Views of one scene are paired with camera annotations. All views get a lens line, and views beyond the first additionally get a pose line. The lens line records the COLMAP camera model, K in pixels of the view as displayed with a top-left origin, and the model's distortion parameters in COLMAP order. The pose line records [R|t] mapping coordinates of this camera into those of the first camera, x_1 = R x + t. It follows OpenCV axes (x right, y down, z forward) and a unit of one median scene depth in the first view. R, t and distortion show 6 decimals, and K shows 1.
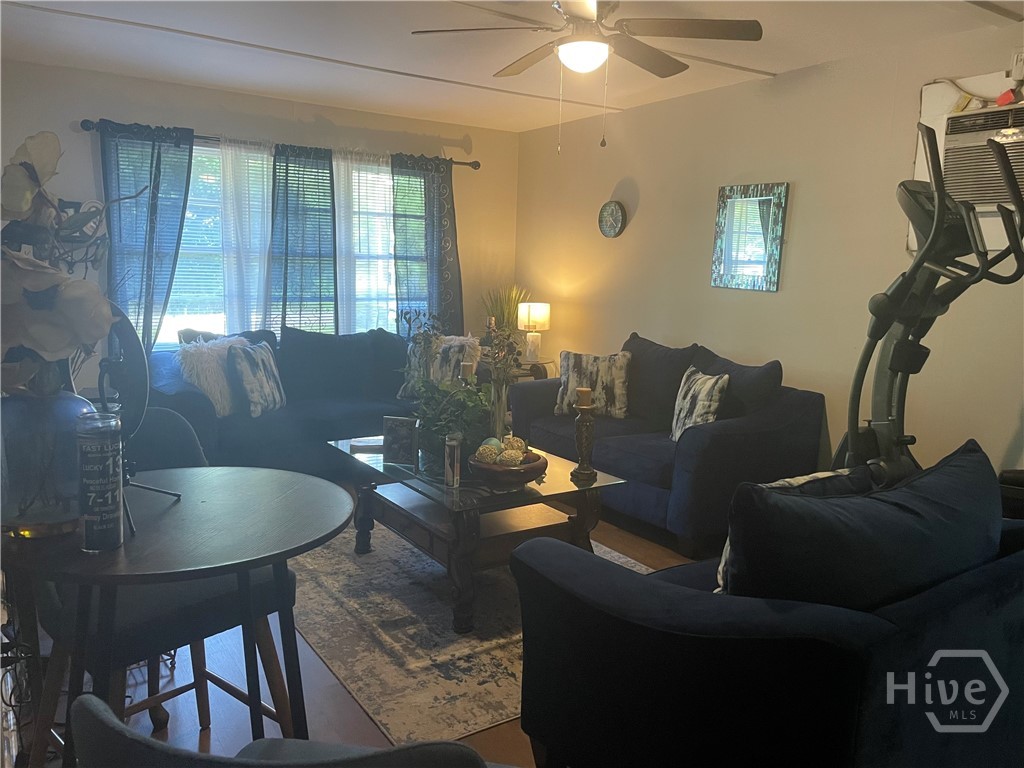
lens RADIAL K [[776.3, 0, 515.3], [0, 776.3, 383.5], [0, 0, 1]] dist [0.102594, -0.132665]
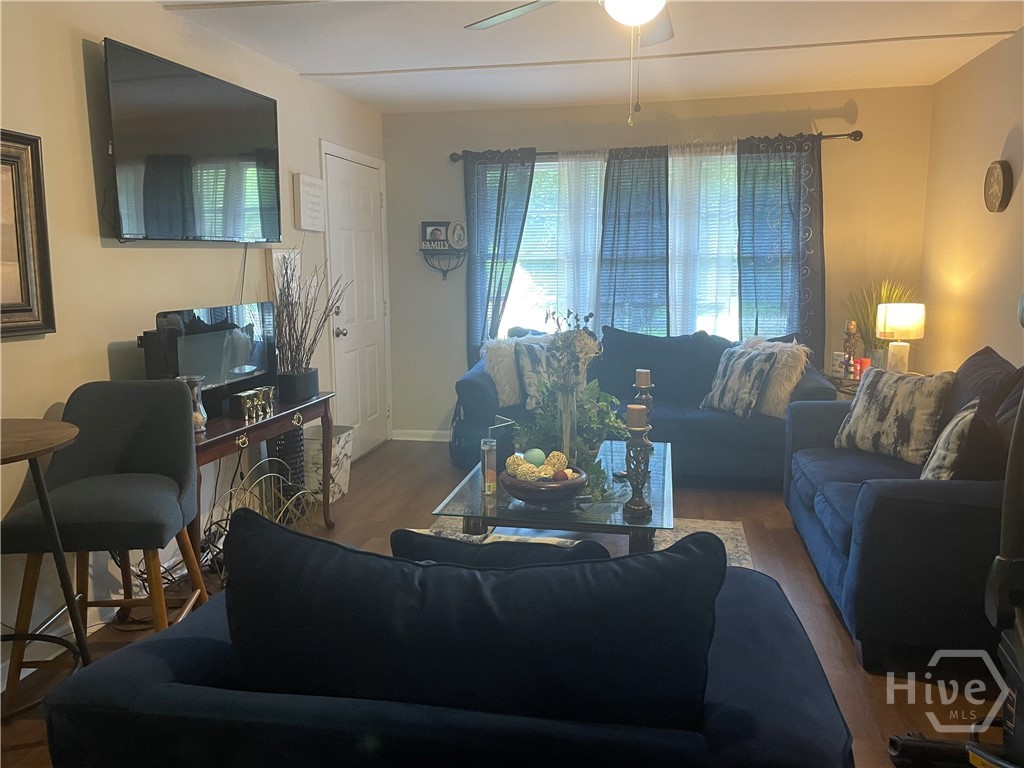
lens RADIAL K [[784.3, 0, 481.7], [0, 784.3, 374.0], [0, 0, 1]] dist [0.097665, -0.124084]
pose [[0.698359, 0.068710, -0.712442, 0.372365], [-0.079278, 0.996682, 0.018412, -0.019552], [0.711344, 0.043623, 0.701489, 0.188223]]
